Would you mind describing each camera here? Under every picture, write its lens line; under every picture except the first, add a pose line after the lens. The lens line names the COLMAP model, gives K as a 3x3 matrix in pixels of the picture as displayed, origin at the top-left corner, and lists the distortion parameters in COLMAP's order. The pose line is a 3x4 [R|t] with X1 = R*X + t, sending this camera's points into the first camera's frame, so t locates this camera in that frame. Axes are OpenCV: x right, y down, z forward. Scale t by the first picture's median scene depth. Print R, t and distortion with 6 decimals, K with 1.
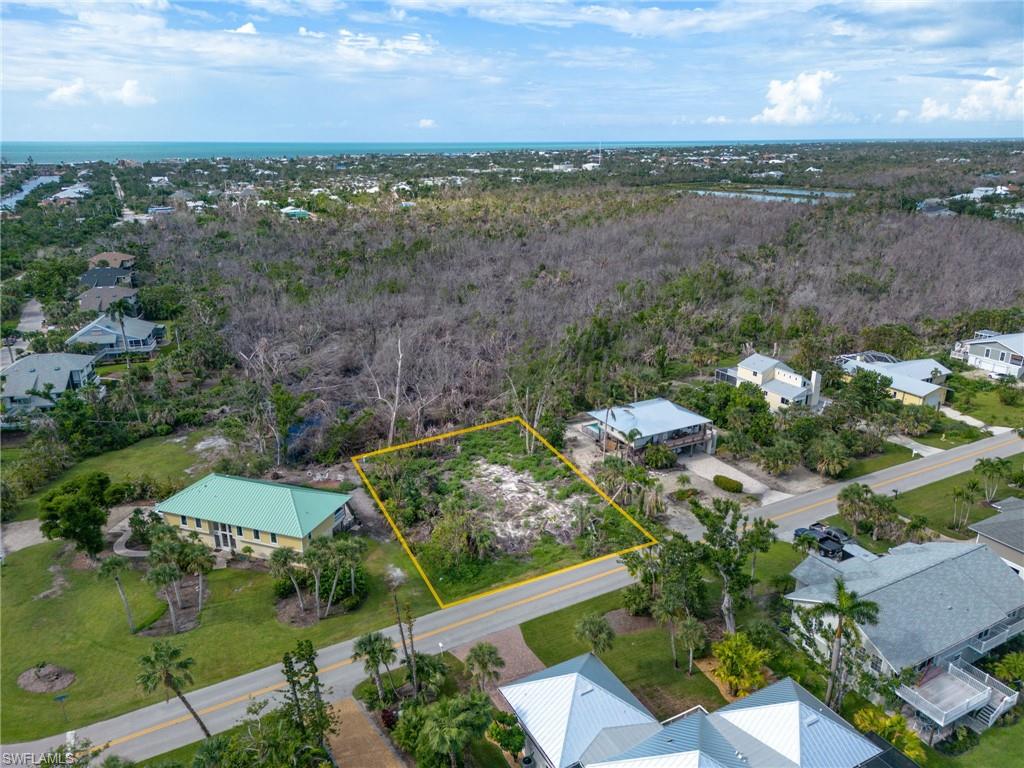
lens RADIAL K [[711.3, 0, 509.4], [0, 711.3, 389.2], [0, 0, 1]] dist [0.074946, -0.066703]
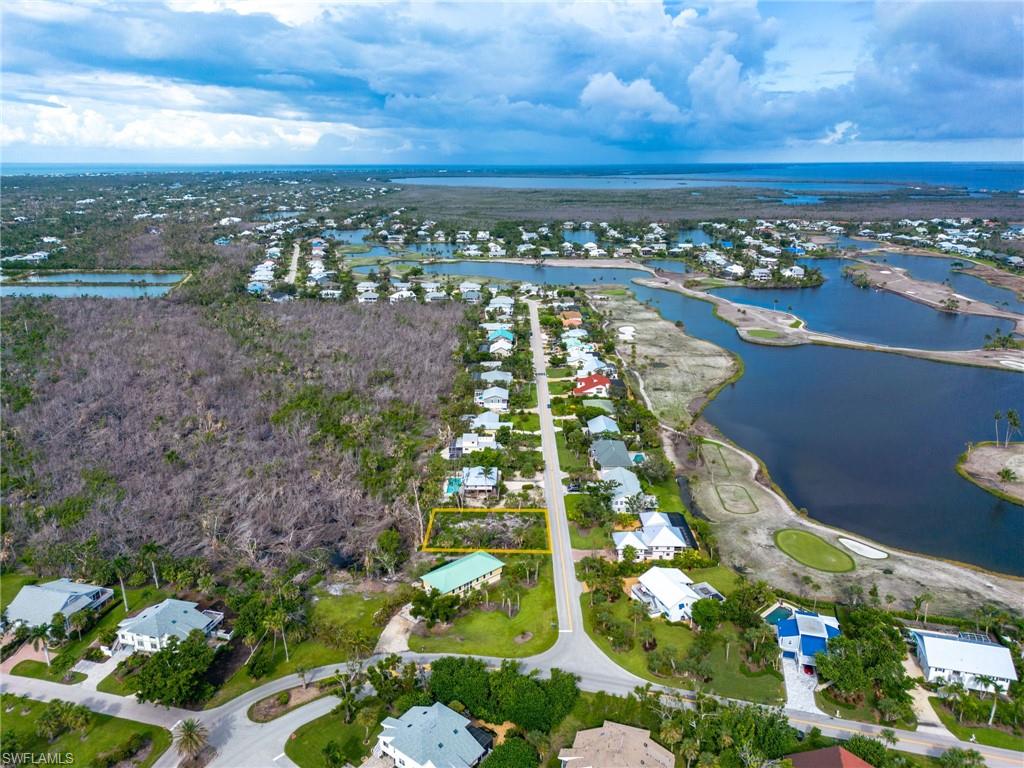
lens RADIAL K [[715.6, 0, 512.0], [0, 715.6, 384.0], [0, 0, 1]] dist [0.125539, -0.155006]
pose [[0.474487, -0.254627, 0.842631, -1.710086], [0.288511, 0.949359, 0.124417, -0.527562], [-0.831639, 0.184074, 0.523921, -0.332639]]
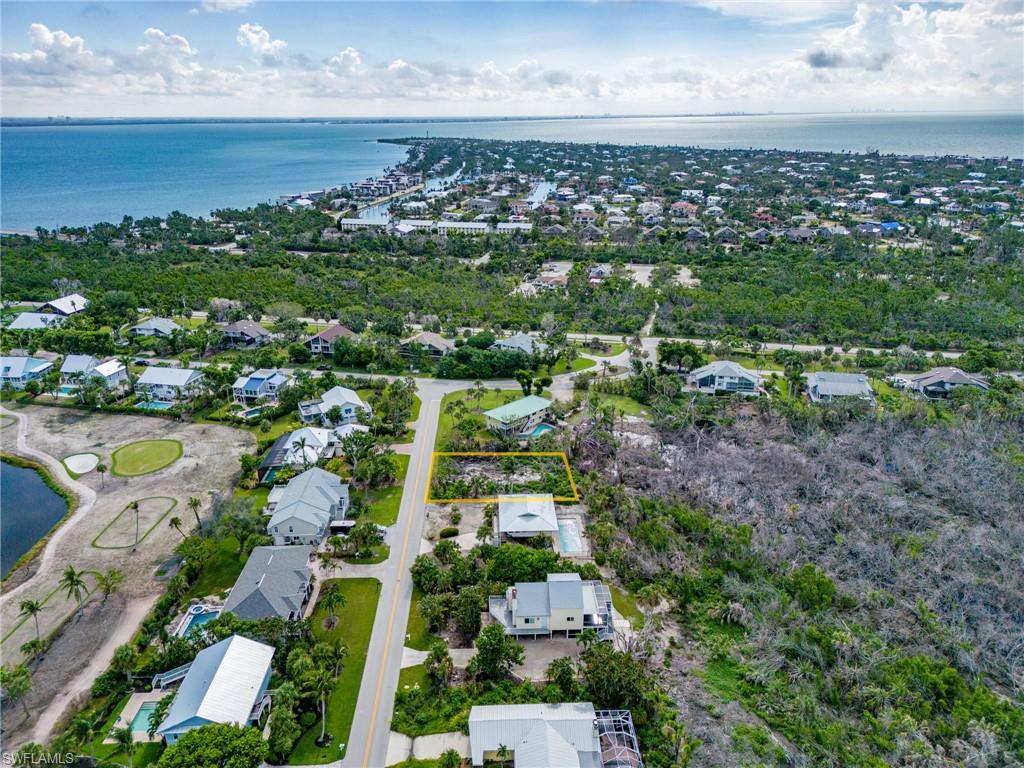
lens RADIAL K [[704.8, 0, 509.2], [0, 704.8, 366.3], [0, 0, 1]] dist [0.102692, -0.138184]
pose [[-0.455172, 0.300573, -0.838137, 1.384986], [-0.274570, 0.848048, 0.453239, -0.884044], [0.847012, 0.436429, -0.303480, 1.388623]]
